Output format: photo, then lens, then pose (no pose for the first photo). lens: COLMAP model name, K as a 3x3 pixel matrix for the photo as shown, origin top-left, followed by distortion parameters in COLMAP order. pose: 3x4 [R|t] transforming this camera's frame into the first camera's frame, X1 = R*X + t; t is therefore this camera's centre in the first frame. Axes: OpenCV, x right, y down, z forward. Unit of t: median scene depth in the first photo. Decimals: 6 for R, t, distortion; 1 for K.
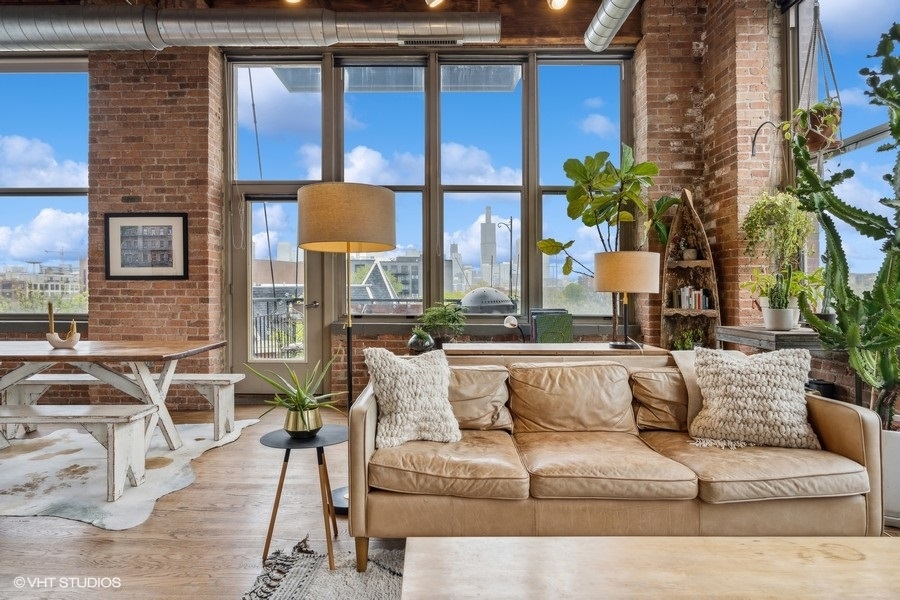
lens RADIAL K [[486.2, 0, 433.0], [0, 486.2, 296.7], [0, 0, 1]] dist [-0.000245, 0.000259]
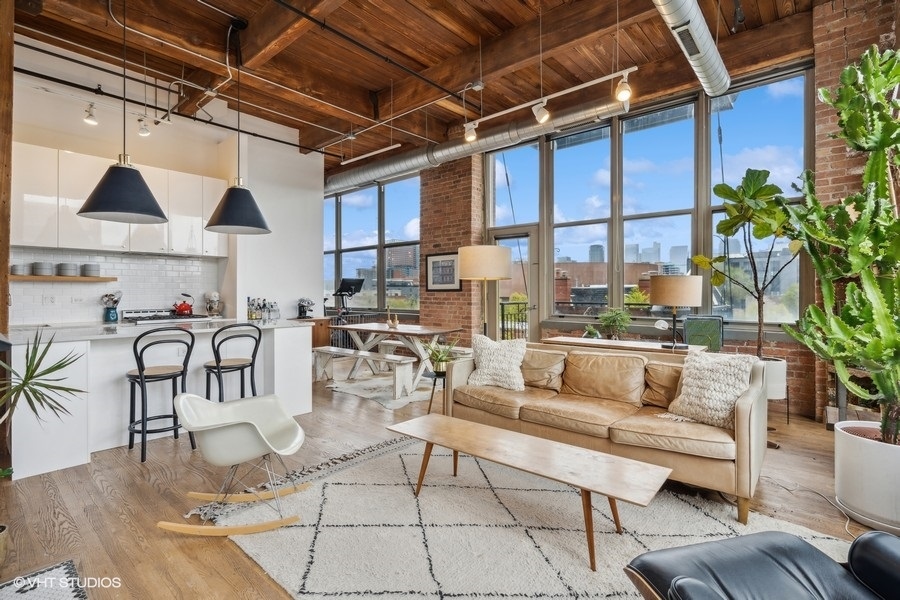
lens RADIAL K [[438.2, 0, 449.9], [0, 438.2, 296.3], [0, 0, 1]] dist [-0.000631, 0.000317]
pose [[0.761822, 0.002317, -0.647783, 0.443835], [-0.000255, 0.999995, 0.003277, -0.023127], [0.647787, -0.002331, 0.761818, -0.178447]]
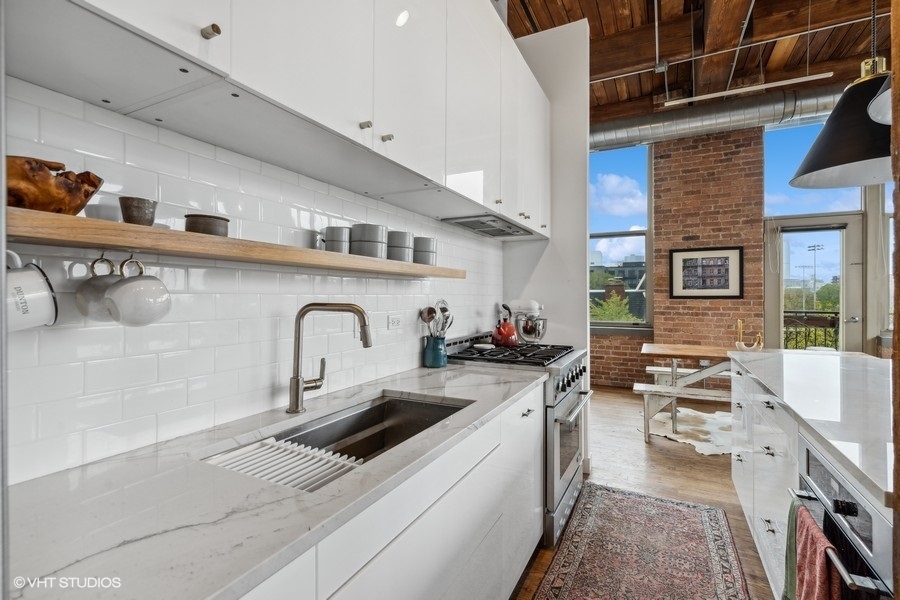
lens RADIAL K [[418.5, 0, 450.0], [0, 418.5, 300.0], [0, 0, 1]] dist [0.000573, 0.000112]
pose [[0.898977, 0.004208, -0.437977, -0.712311], [-0.002783, 0.999989, 0.003896, -0.034146], [0.437988, -0.002283, 0.898978, -0.315723]]
